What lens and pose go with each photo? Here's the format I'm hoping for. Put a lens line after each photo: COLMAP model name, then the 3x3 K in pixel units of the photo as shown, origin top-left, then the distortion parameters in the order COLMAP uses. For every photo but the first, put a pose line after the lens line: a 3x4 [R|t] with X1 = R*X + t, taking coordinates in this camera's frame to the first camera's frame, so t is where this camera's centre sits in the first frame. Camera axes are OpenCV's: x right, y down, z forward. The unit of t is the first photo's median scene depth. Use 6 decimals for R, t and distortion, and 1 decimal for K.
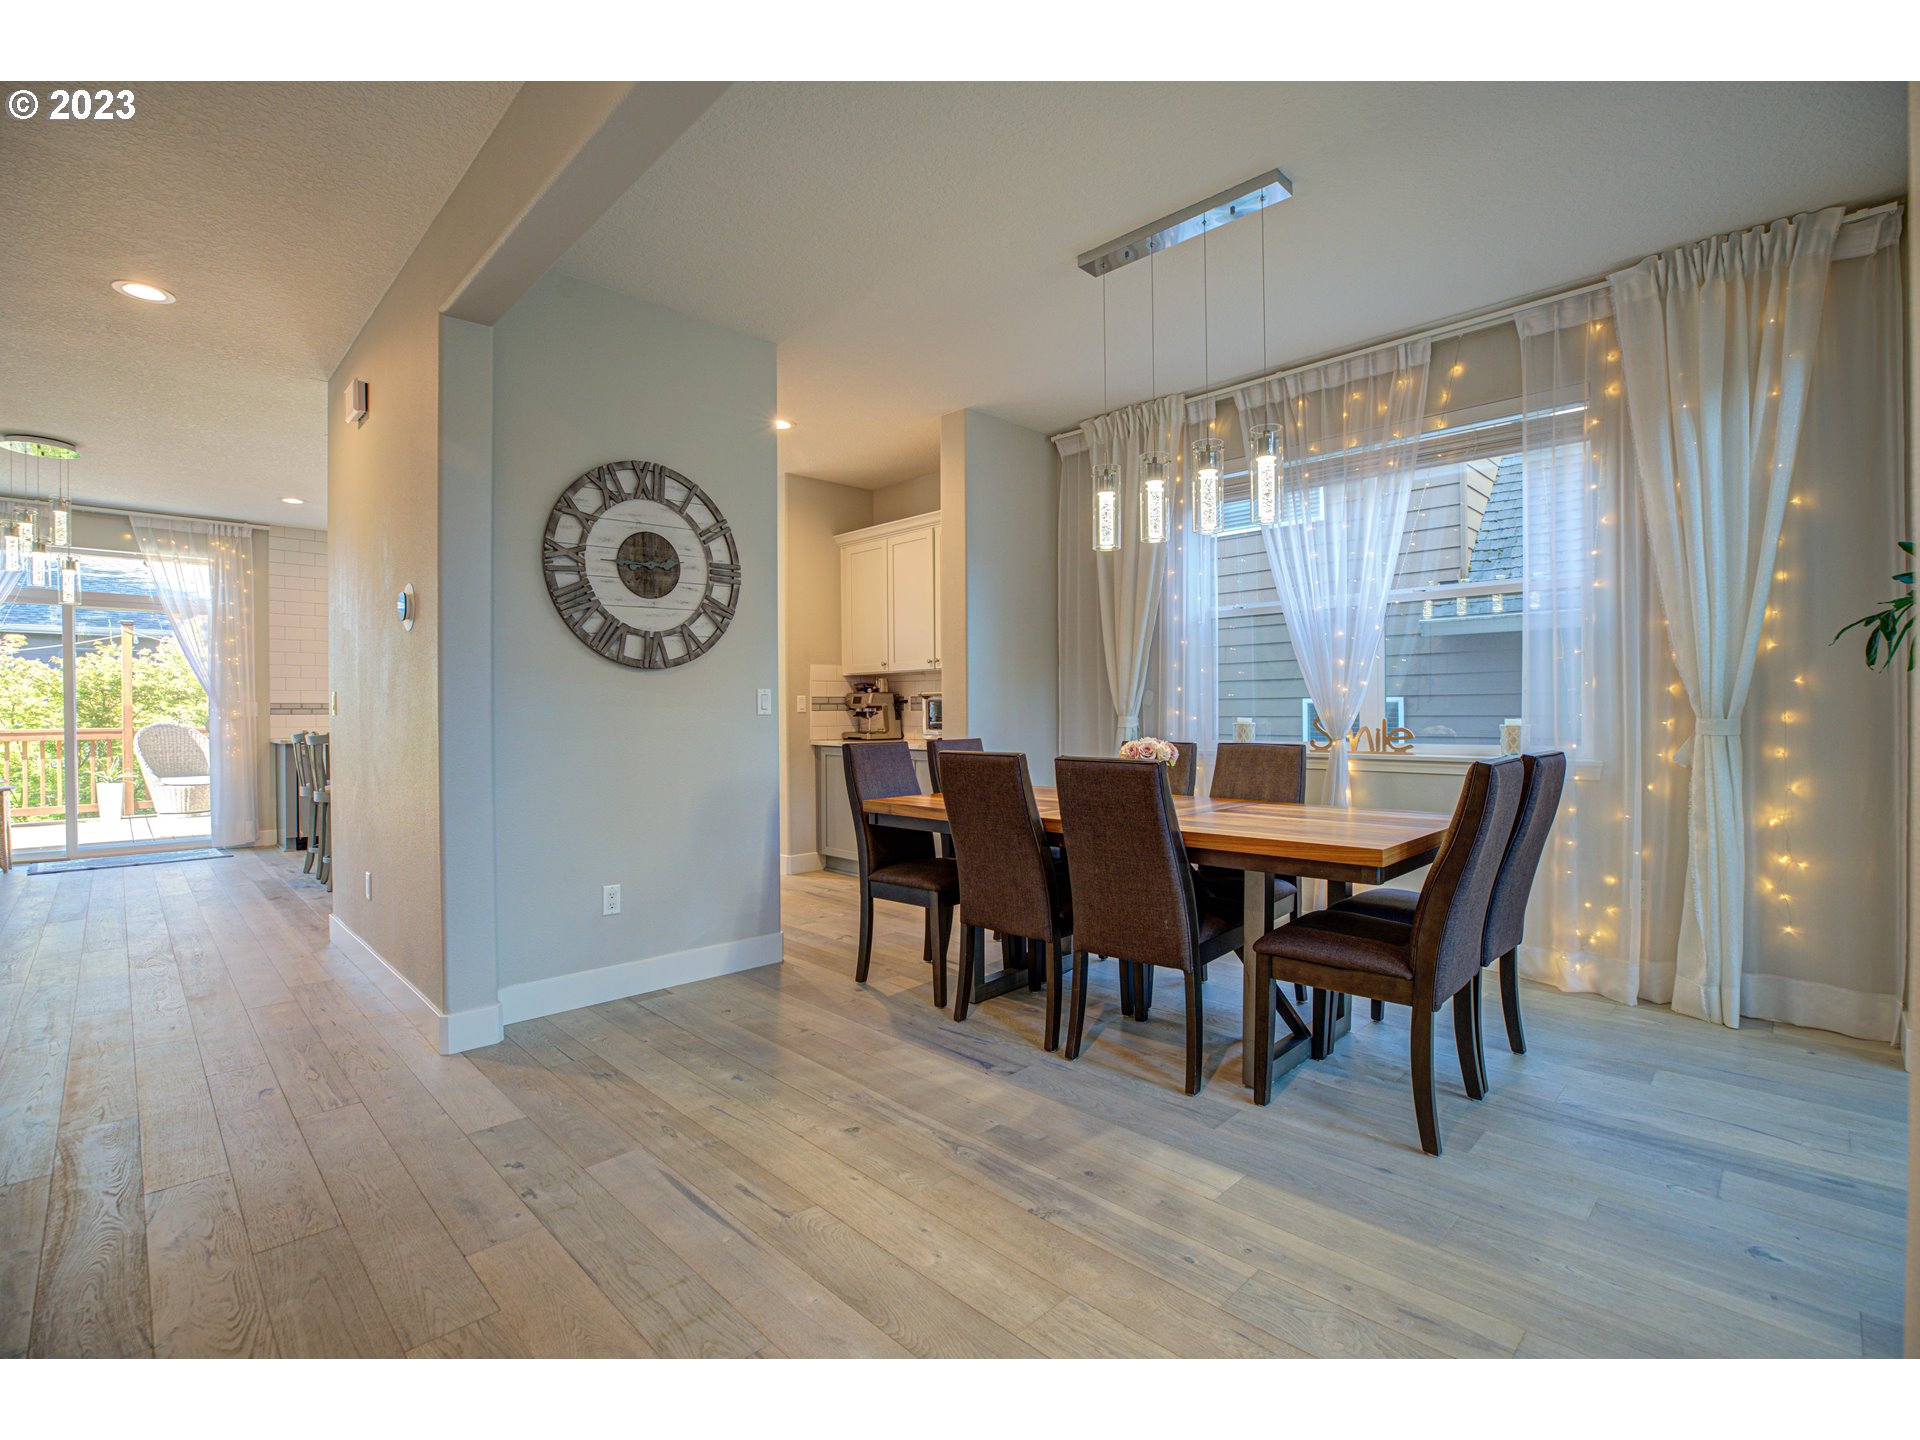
lens RADIAL K [[915.9, 0, 957.9], [0, 915.9, 723.4], [0, 0, 1]] dist [-0.047089, 0.013262]
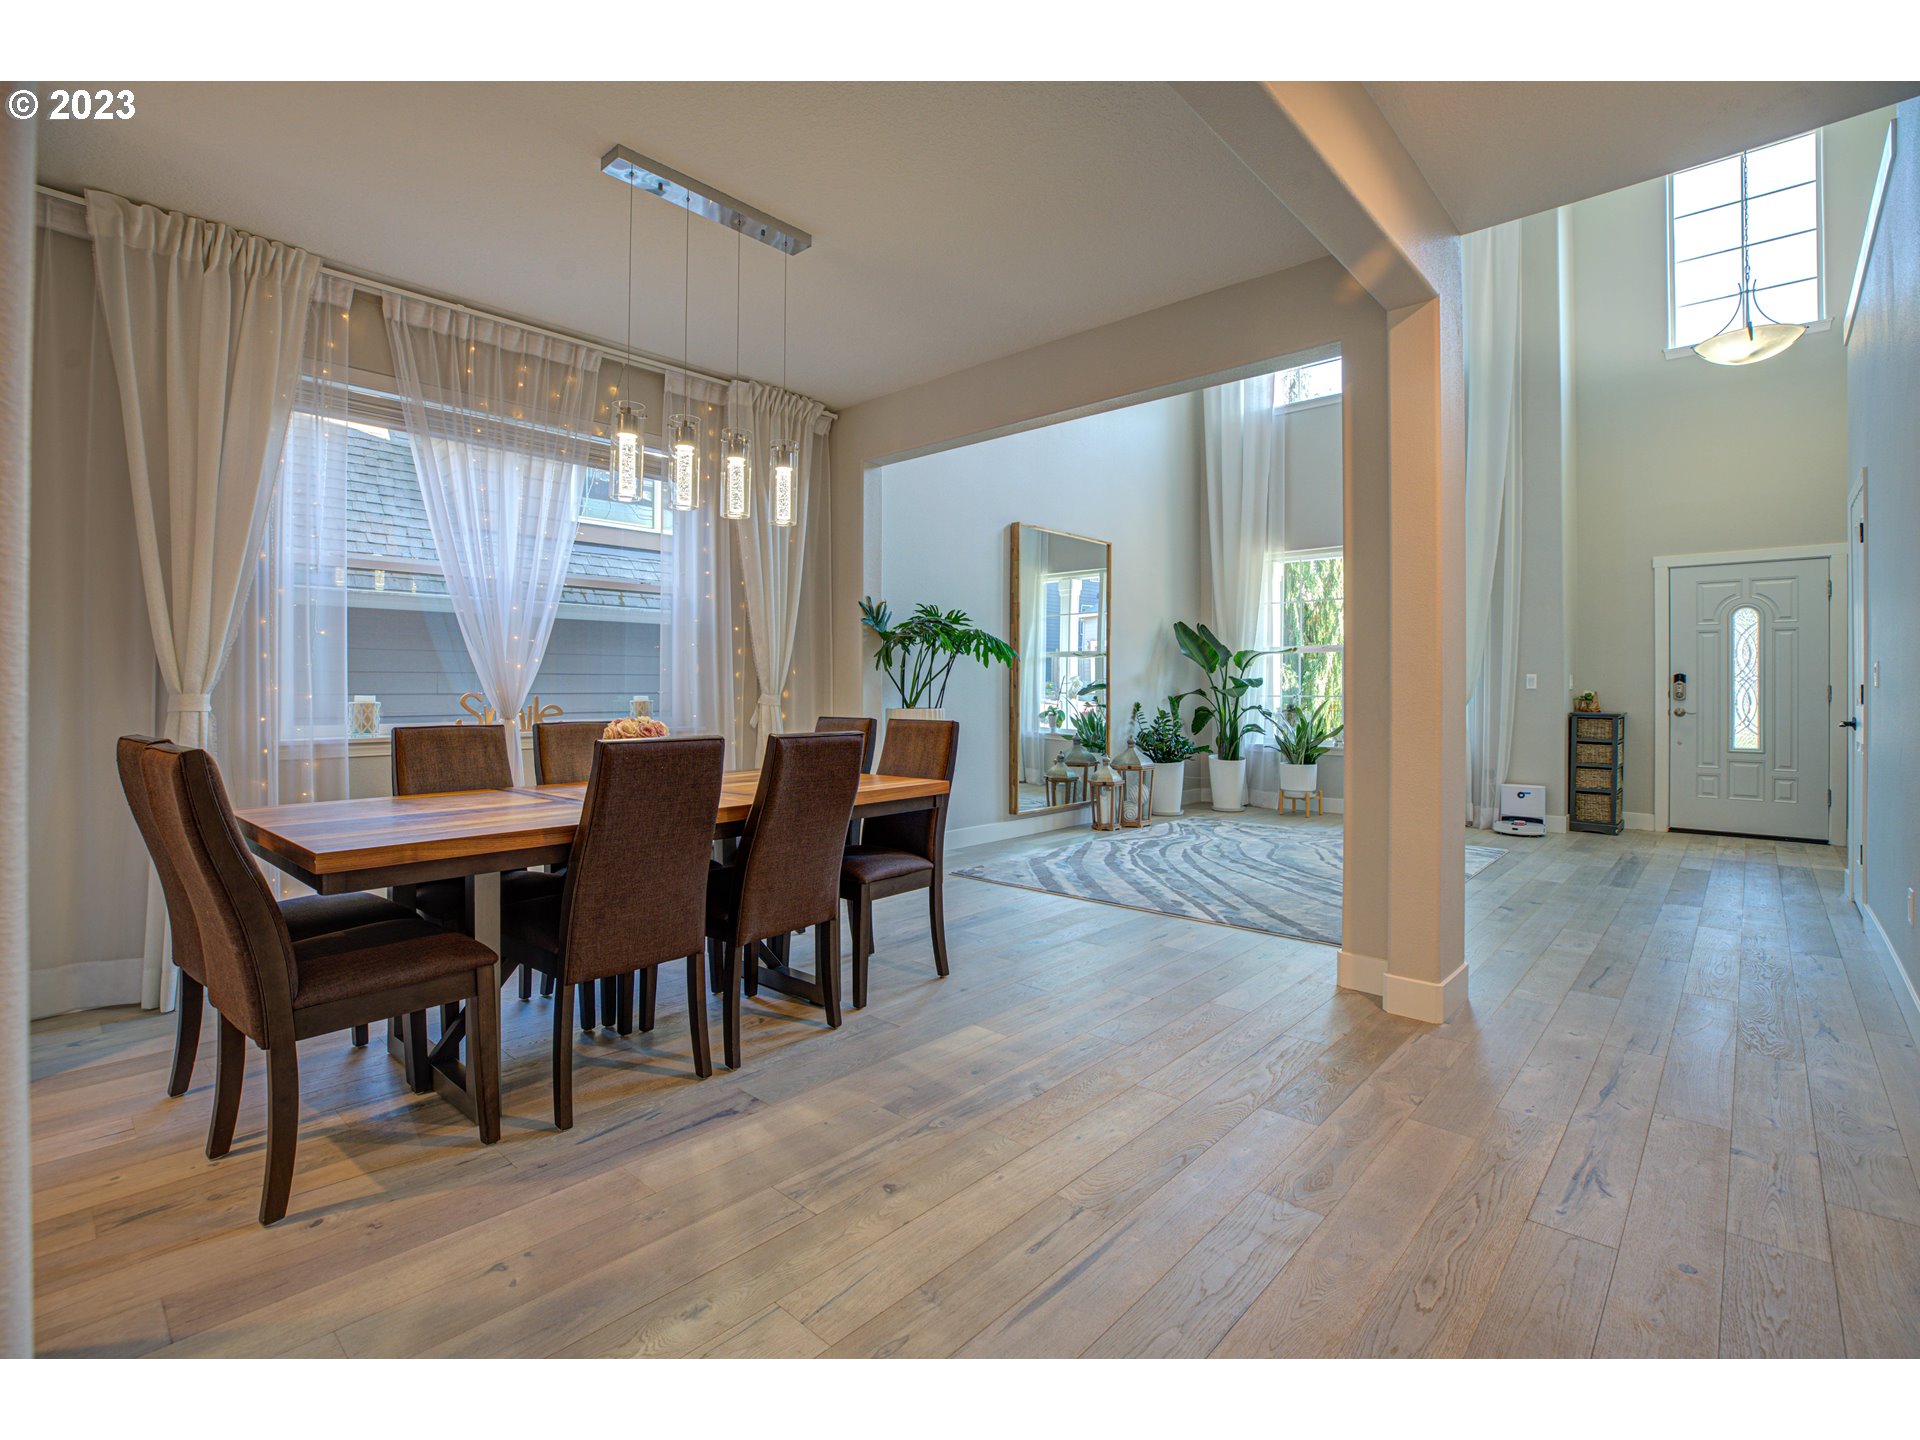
lens RADIAL K [[891.7, 0, 990.9], [0, 891.7, 684.8], [0, 0, 1]] dist [-0.049854, 0.011712]
pose [[-0.092257, 0.010901, 0.995676, -0.626330], [0.010222, 0.999898, -0.010000, -0.002855], [-0.995683, 0.009255, -0.092359, 0.658946]]
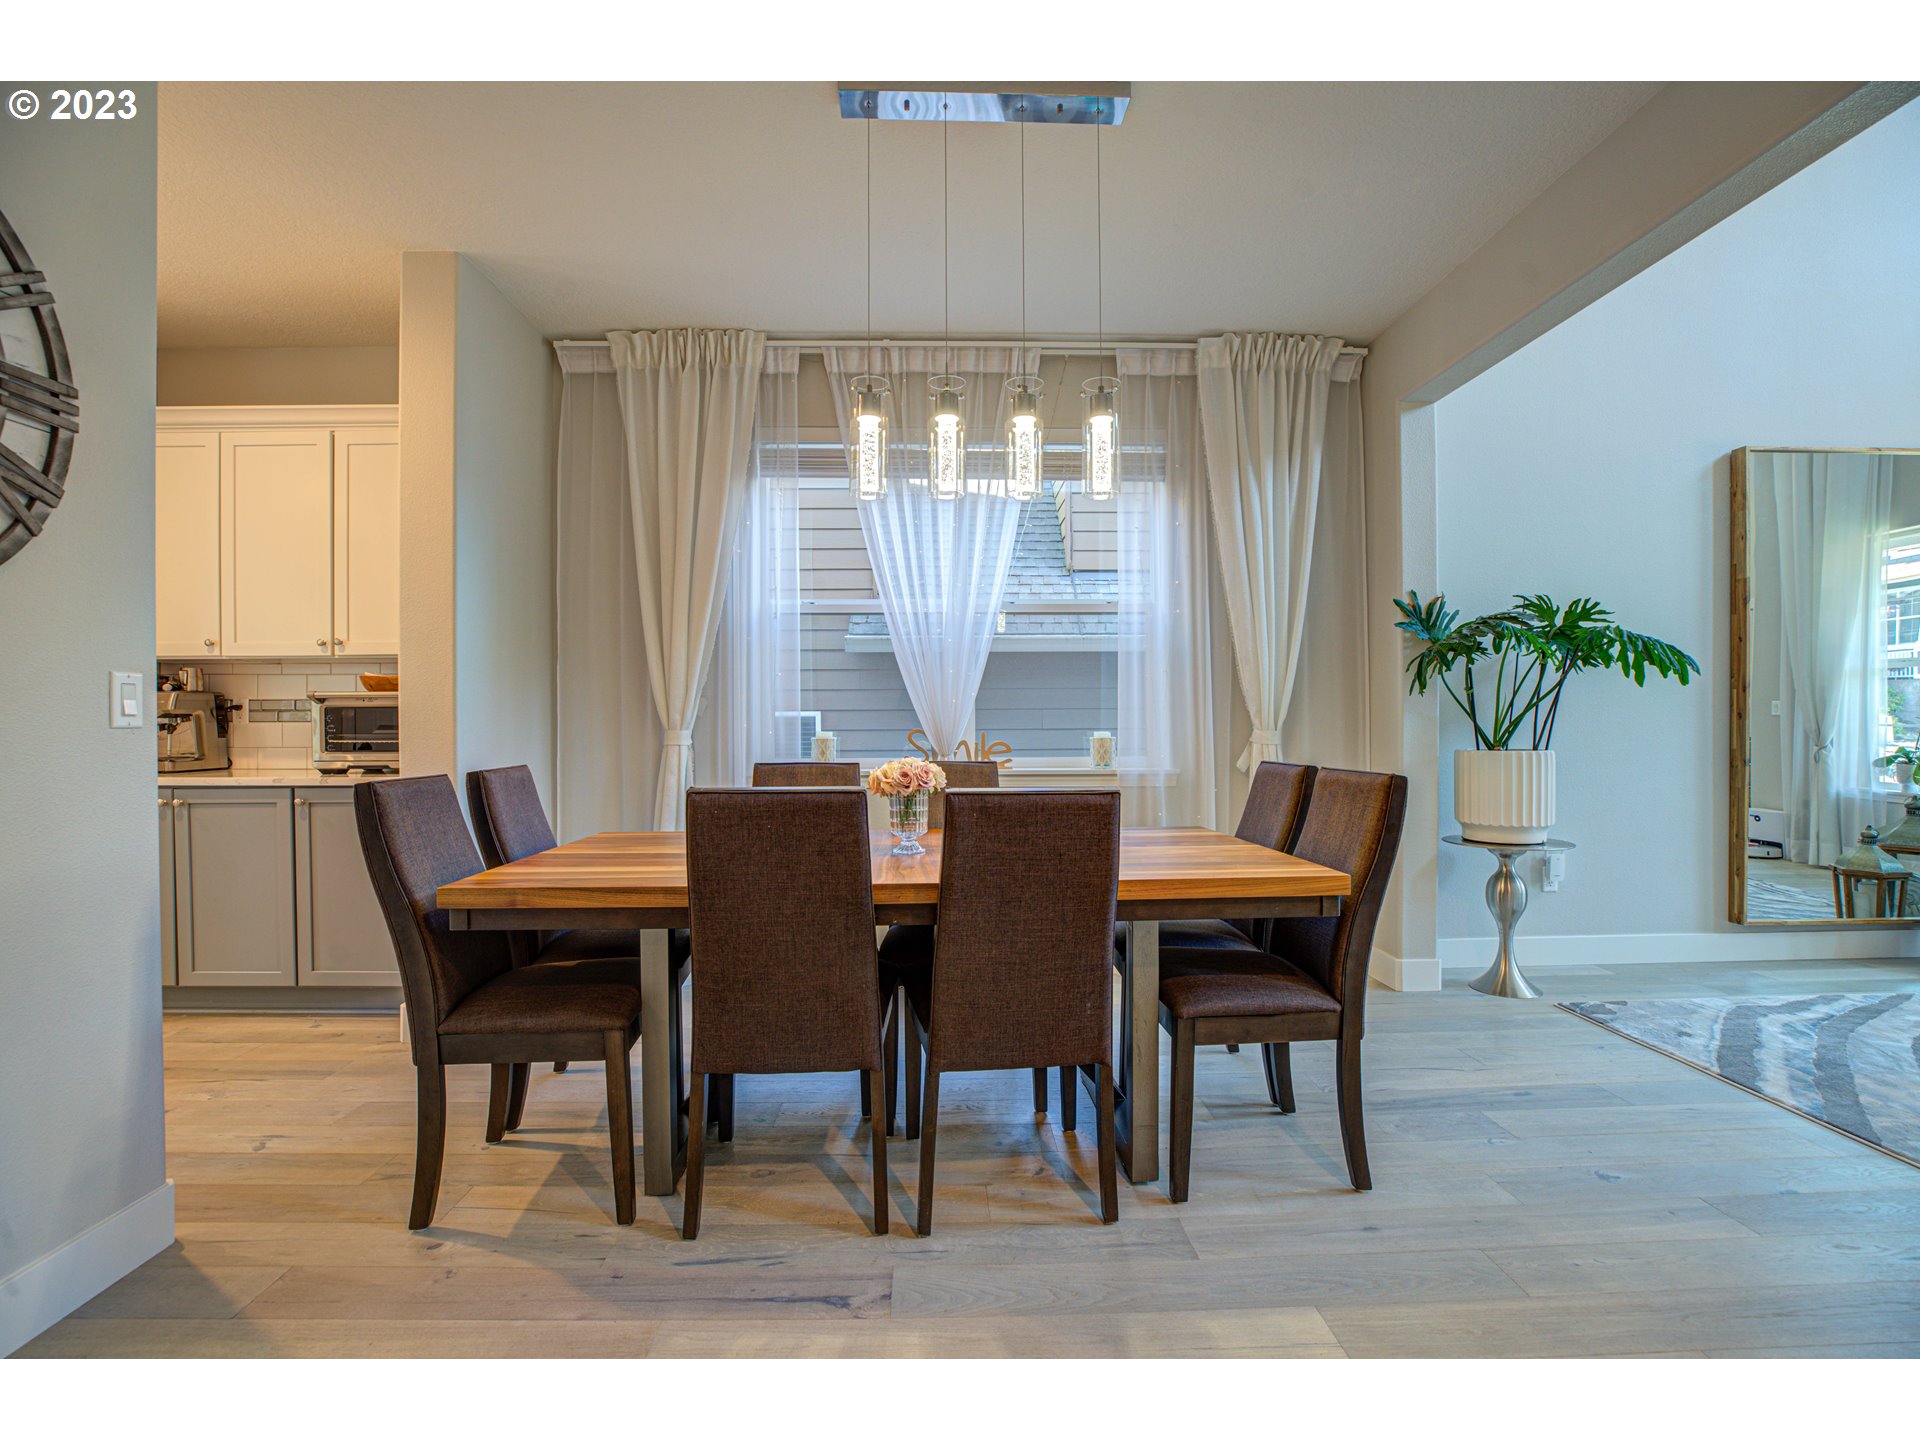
lens RADIAL K [[900.1, 0, 966.0], [0, 900.1, 726.3], [0, 0, 1]] dist [-0.050793, 0.014212]
pose [[0.671684, 0.001850, 0.740835, -0.275821], [0.008748, 0.999907, -0.010429, -0.001560], [-0.740786, 0.013486, 0.671606, 0.423889]]
